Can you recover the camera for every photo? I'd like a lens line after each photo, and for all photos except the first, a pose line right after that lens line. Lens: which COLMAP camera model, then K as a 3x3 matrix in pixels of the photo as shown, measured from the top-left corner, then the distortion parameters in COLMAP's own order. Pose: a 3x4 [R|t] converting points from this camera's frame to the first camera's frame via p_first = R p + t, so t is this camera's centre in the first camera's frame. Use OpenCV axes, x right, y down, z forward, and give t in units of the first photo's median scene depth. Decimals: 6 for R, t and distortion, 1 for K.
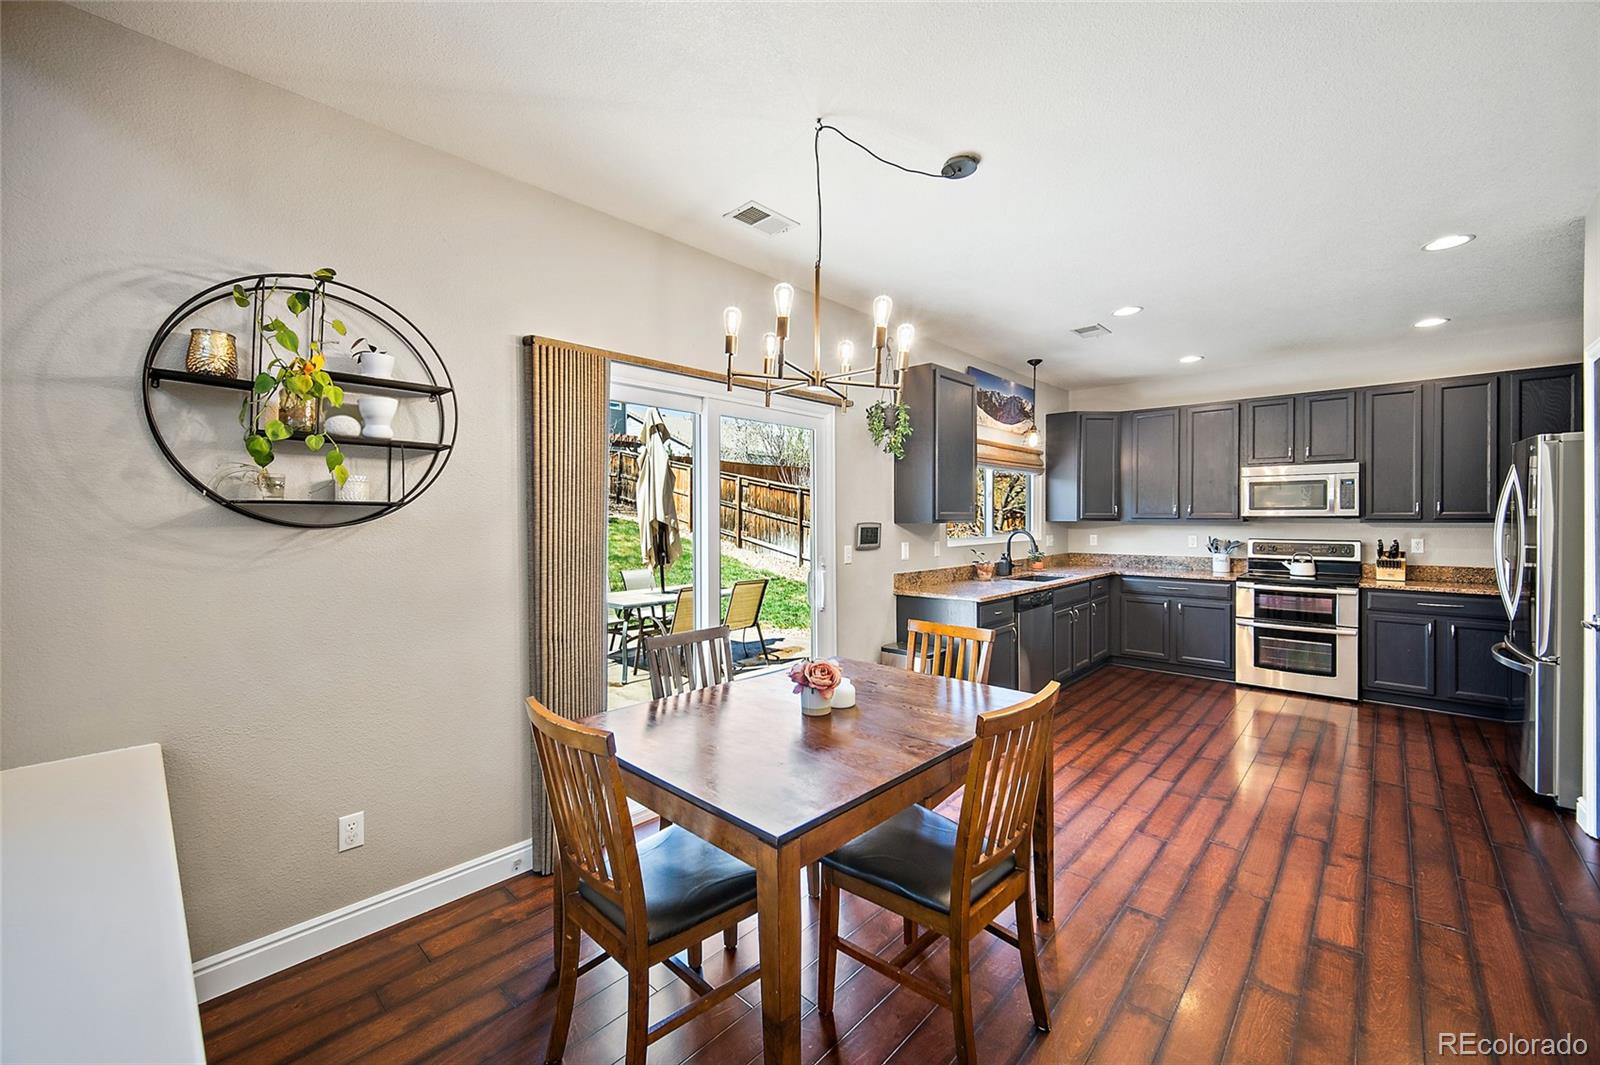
lens RADIAL K [[629.4, 0, 803.1], [0, 629.4, 523.4], [0, 0, 1]] dist [0.000154, -0.000418]
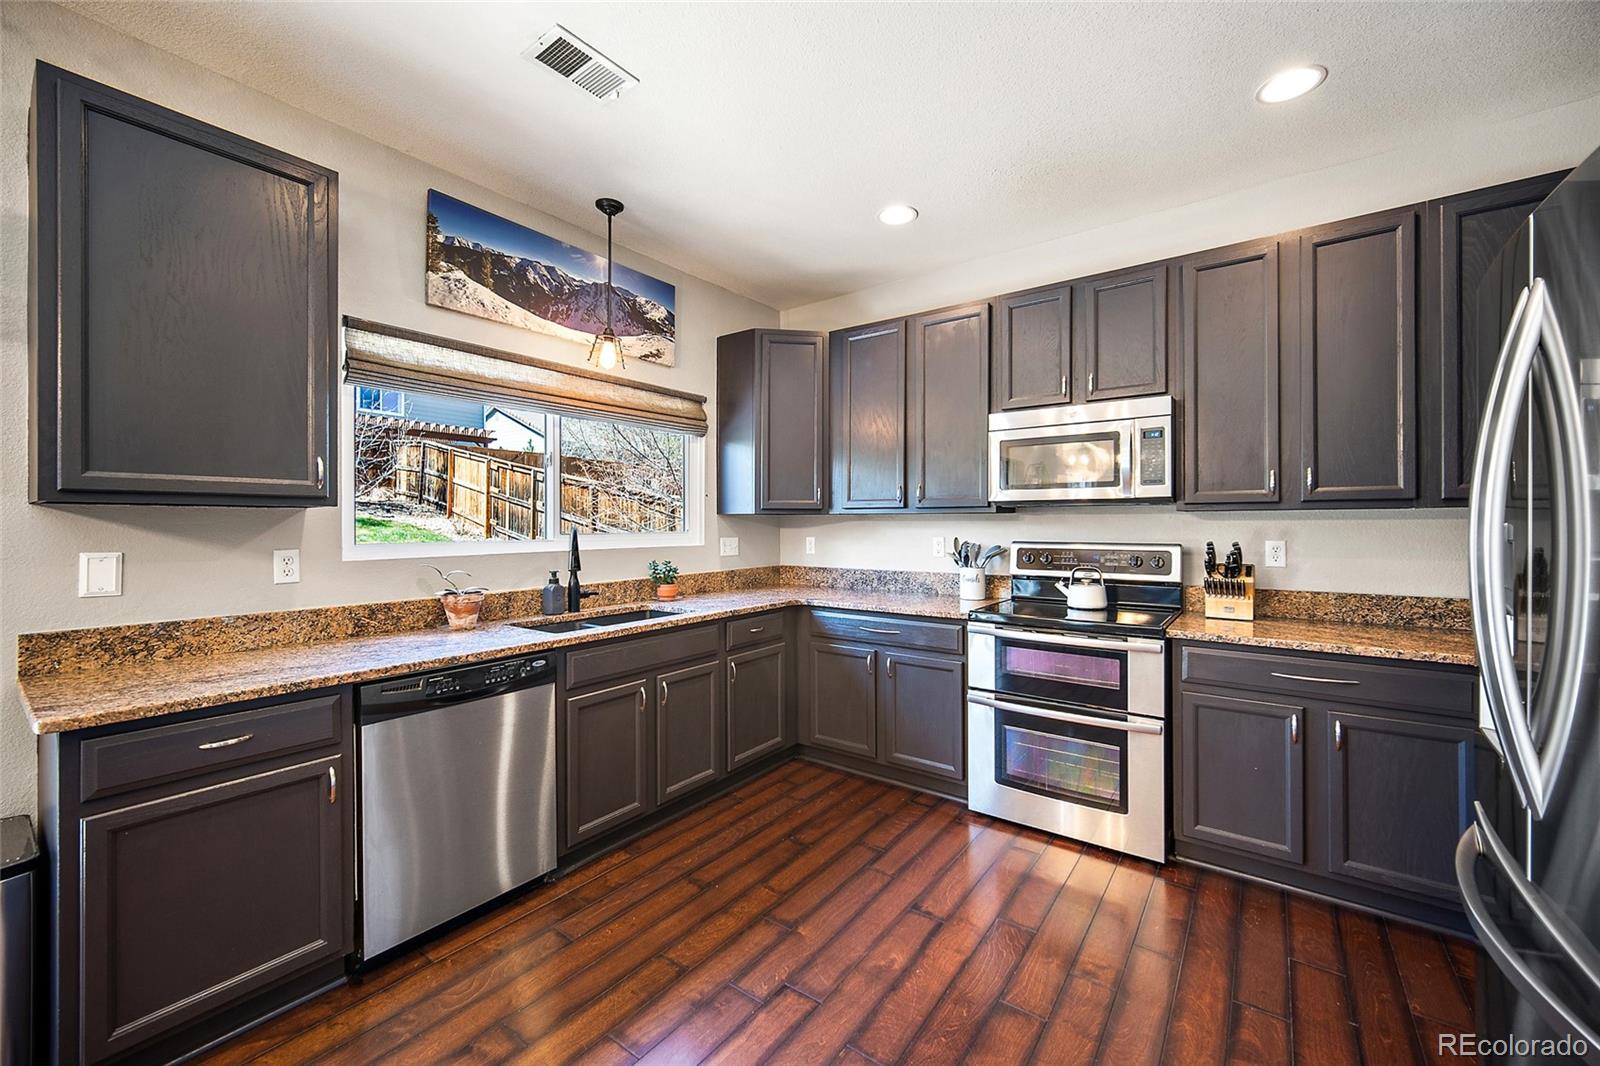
lens RADIAL K [[629.4, 0, 798.6], [0, 629.4, 525.6], [0, 0, 1]] dist [0.000154, -0.000418]
pose [[0.994758, -0.000762, 0.102252, 0.506140], [0.001482, 0.999975, -0.006960, 0.014622], [-0.102244, 0.007075, 0.994734, 0.496176]]
